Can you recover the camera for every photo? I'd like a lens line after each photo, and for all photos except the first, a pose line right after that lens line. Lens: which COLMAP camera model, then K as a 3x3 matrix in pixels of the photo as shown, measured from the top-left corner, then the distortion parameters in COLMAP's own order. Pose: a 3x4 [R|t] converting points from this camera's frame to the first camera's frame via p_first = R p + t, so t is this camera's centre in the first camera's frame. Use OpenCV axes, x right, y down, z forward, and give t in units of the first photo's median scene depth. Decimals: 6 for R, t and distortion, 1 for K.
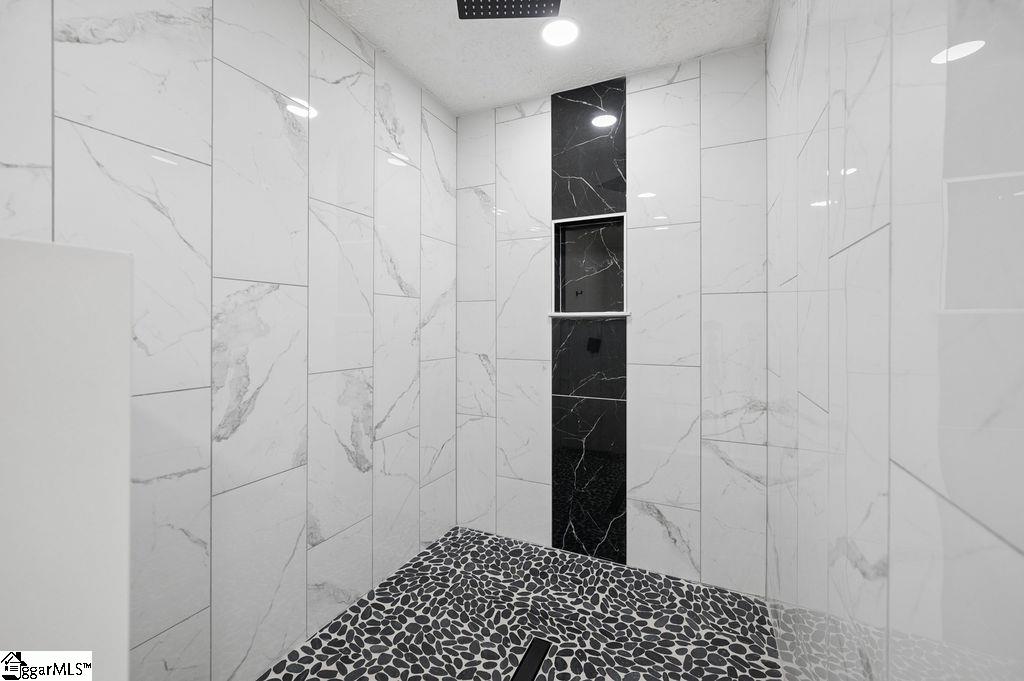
lens RADIAL K [[413.6, 0, 519.6], [0, 413.6, 329.6], [0, 0, 1]] dist [0.000243, 0.000096]
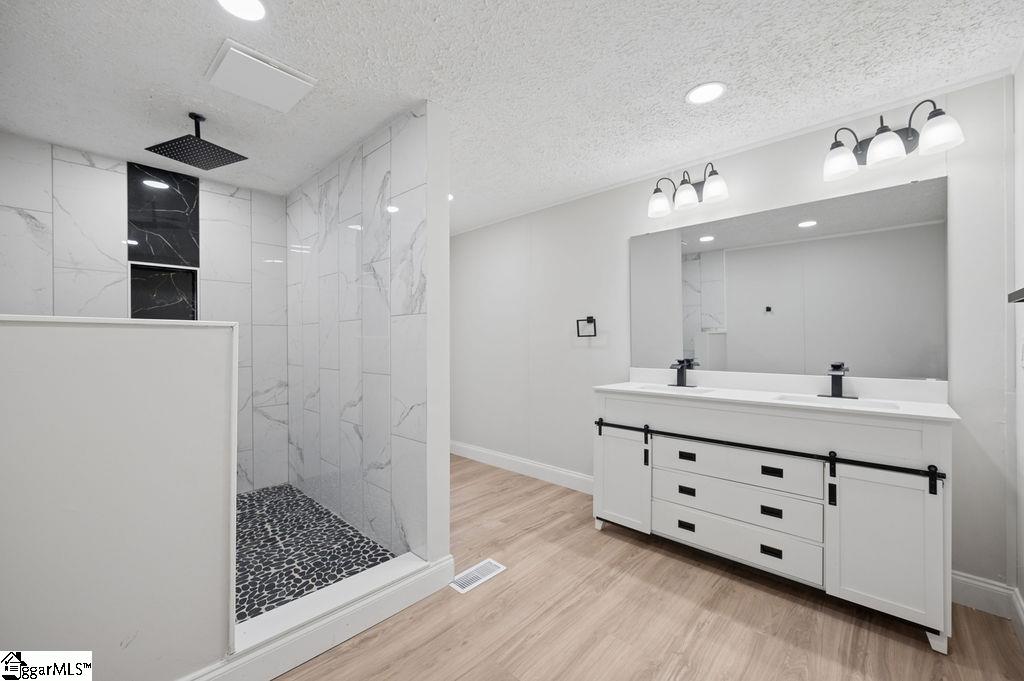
lens RADIAL K [[413.2, 0, 507.3], [0, 413.2, 332.4], [0, 0, 1]] dist [-0.000035, 0.000201]
pose [[0.330566, 0.014232, 0.943676, -0.785342], [0.016539, 0.999645, -0.020869, 0.000691], [-0.943638, 0.022506, 0.330213, -0.546268]]
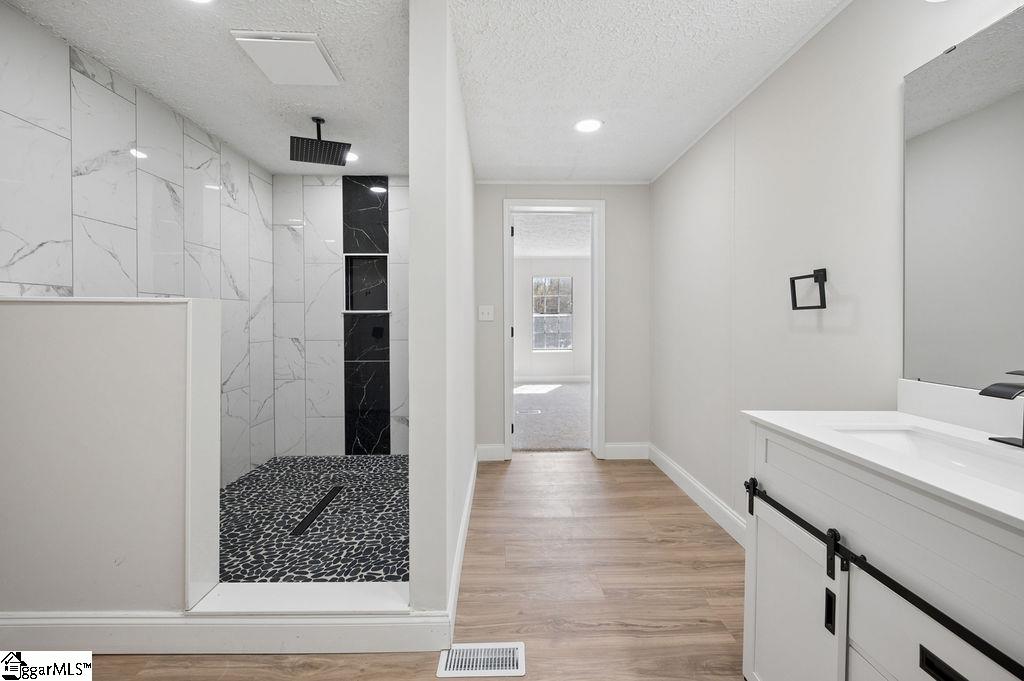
lens RADIAL K [[414.8, 0, 508.0], [0, 414.8, 319.9], [0, 0, 1]] dist [-0.003149, -0.000123]
pose [[0.901604, -0.007165, 0.432503, -0.047690], [0.009684, 0.999947, -0.003623, 0.008136], [-0.432454, 0.007455, 0.901625, -0.794179]]
